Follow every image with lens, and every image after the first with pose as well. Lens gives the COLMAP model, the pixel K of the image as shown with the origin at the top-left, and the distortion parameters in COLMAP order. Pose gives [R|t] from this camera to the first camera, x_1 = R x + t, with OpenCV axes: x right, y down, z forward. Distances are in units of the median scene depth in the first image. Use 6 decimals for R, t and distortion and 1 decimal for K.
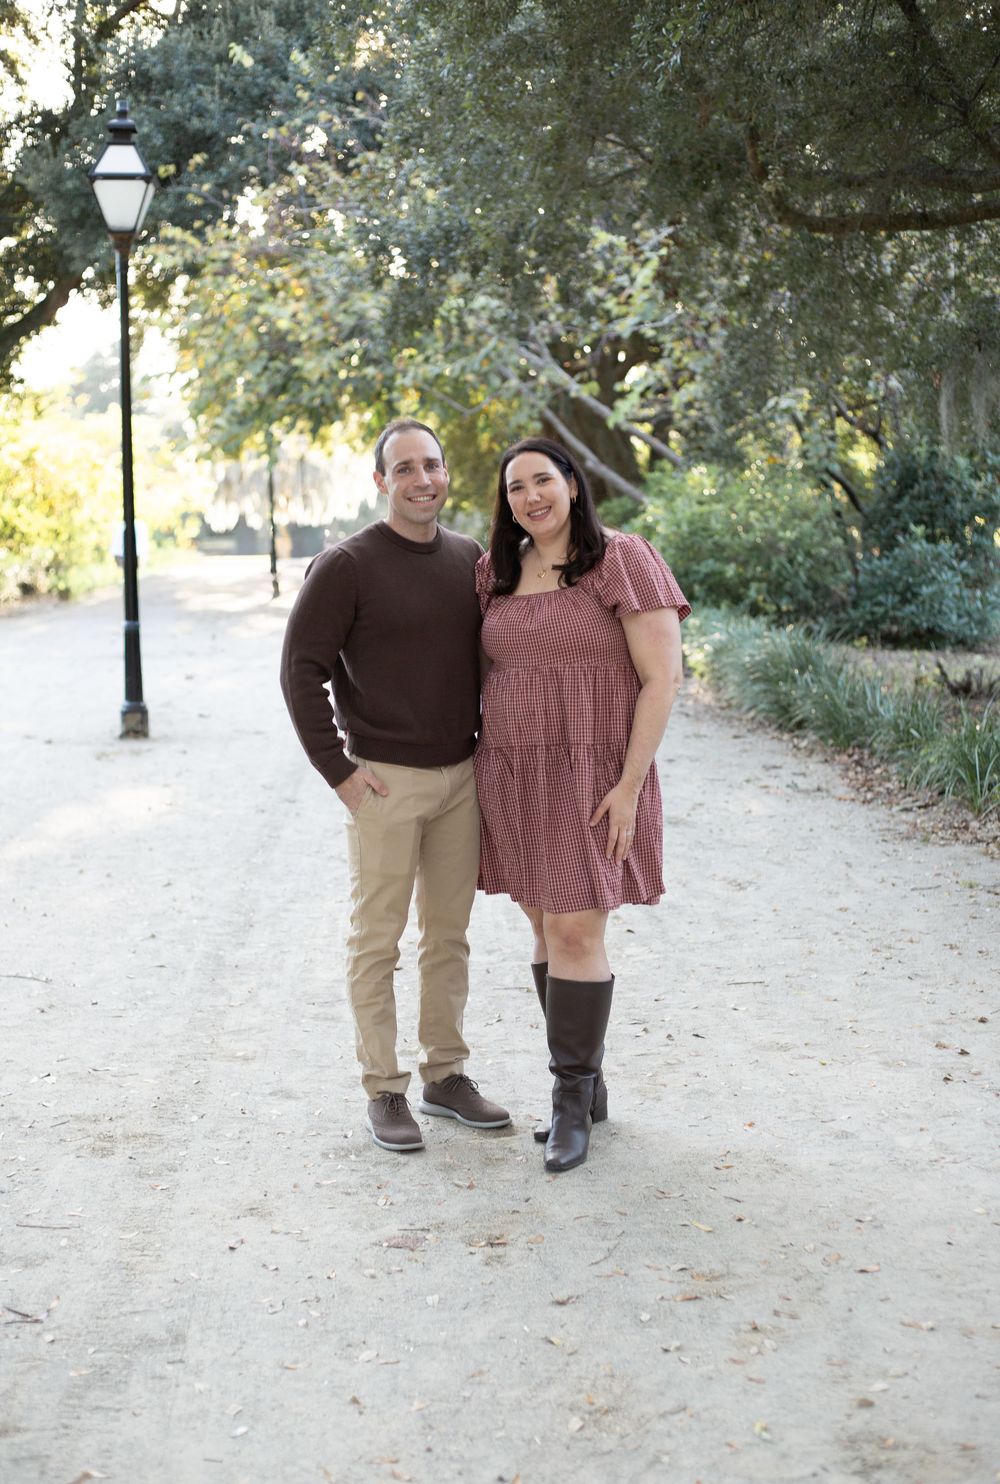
lens RADIAL K [[2305.2, 0, 463.5], [0, 2305.2, 742.1], [0, 0, 1]] dist [-0.093061, 0.010182]
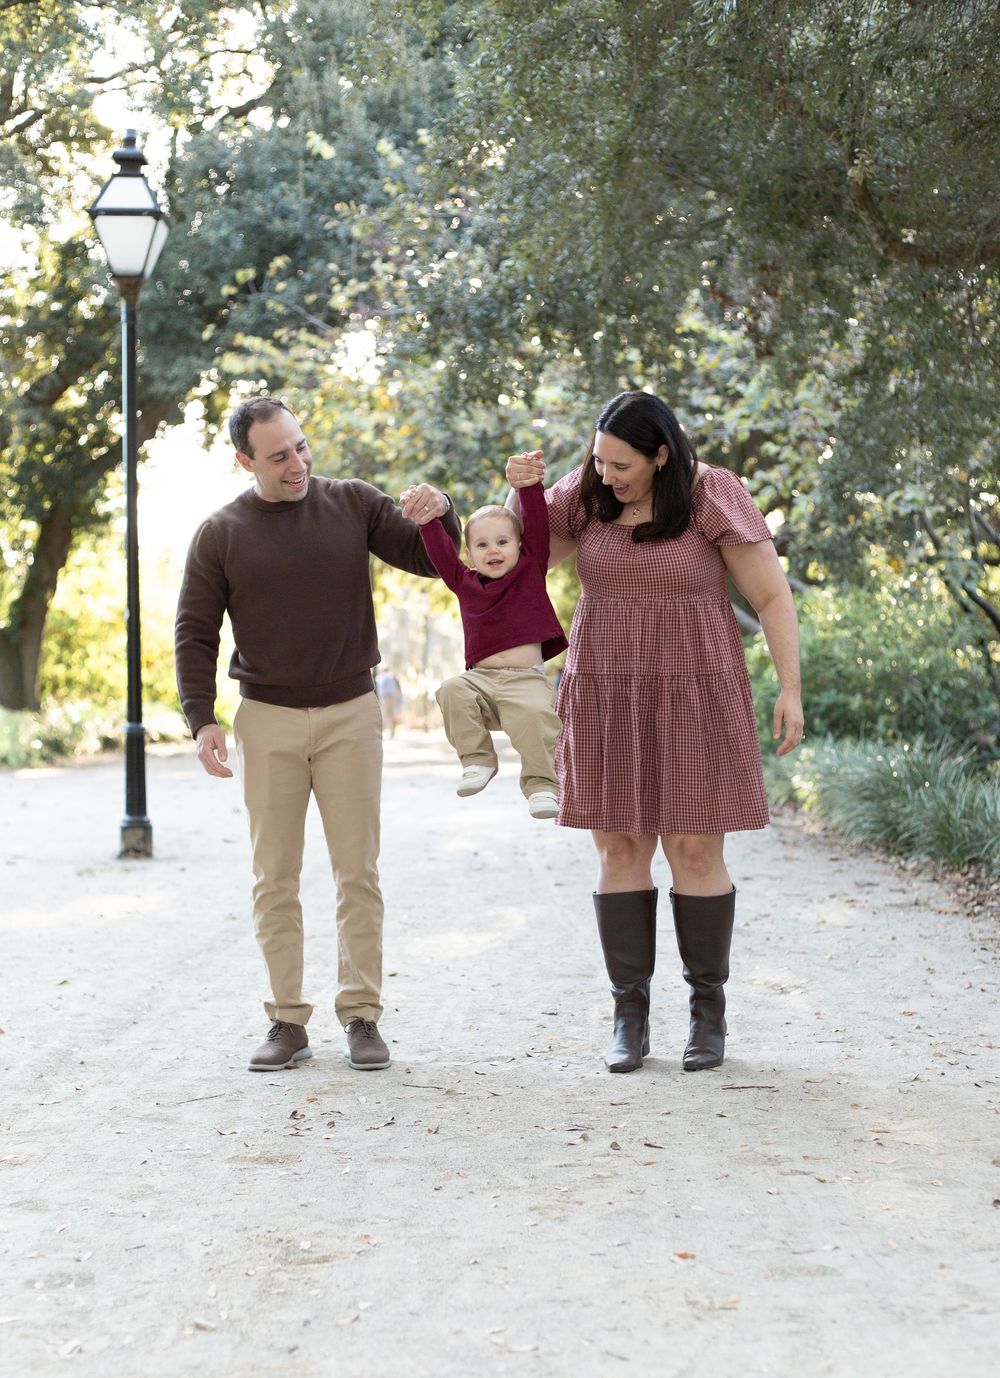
lens RADIAL K [[2330.7, 0, 500.6], [0, 2330.7, 777.3], [0, 0, 1]] dist [0.028924, -0.061704]
pose [[0.997996, 0.005833, -0.063000, 0.045865], [-0.010798, 0.996834, -0.078768, 0.033323], [0.062342, 0.079291, 0.994900, 0.126418]]
